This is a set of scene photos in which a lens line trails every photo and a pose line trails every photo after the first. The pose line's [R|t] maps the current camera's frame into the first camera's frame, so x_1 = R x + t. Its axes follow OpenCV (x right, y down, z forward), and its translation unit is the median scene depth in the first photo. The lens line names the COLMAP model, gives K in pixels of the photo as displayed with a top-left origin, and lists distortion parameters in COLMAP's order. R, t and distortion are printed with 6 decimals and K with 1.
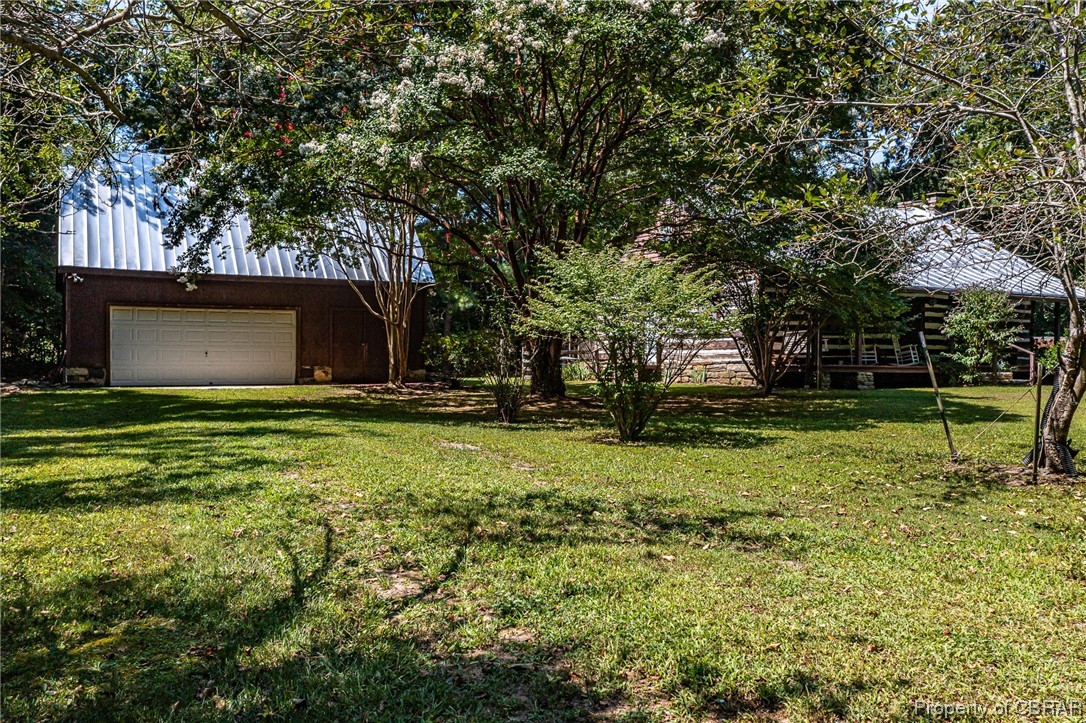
lens RADIAL K [[867.5, 0, 537.7], [0, 867.5, 358.7], [0, 0, 1]] dist [-0.012855, 0.000355]
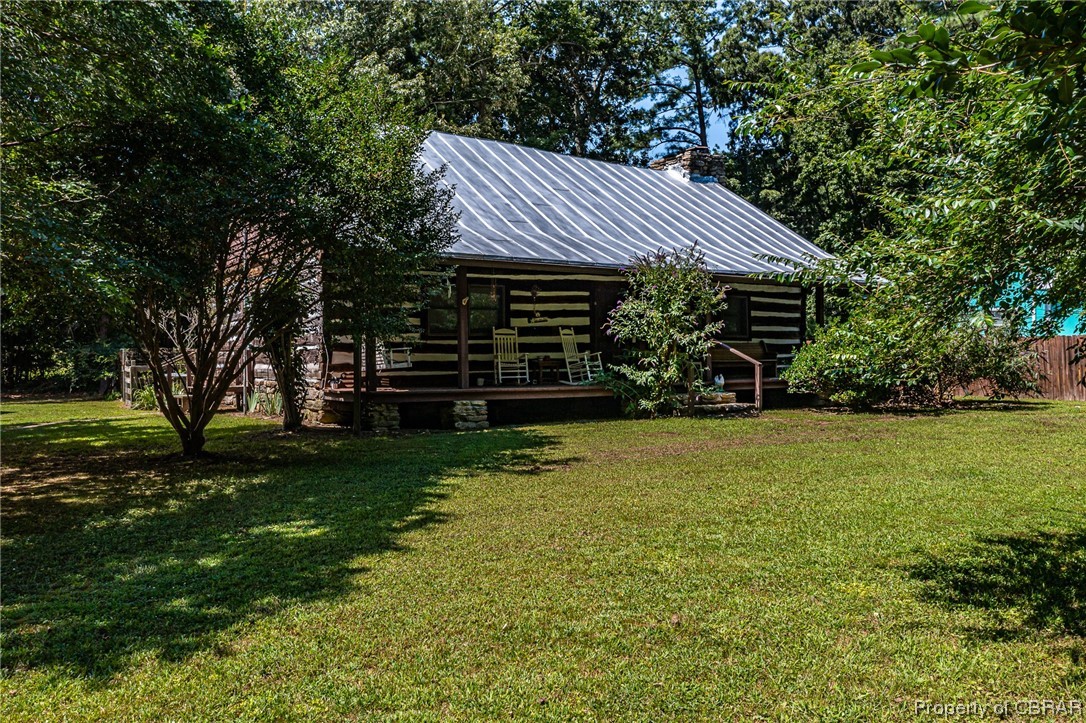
lens RADIAL K [[867.5, 0, 537.7], [0, 867.5, 358.7], [0, 0, 1]] dist [-0.012855, 0.000355]
pose [[0.994967, -0.015787, 0.098953, 0.352006], [0.015888, 0.999874, -0.000226, -0.012309], [-0.098937, 0.001797, 0.995092, 0.372396]]
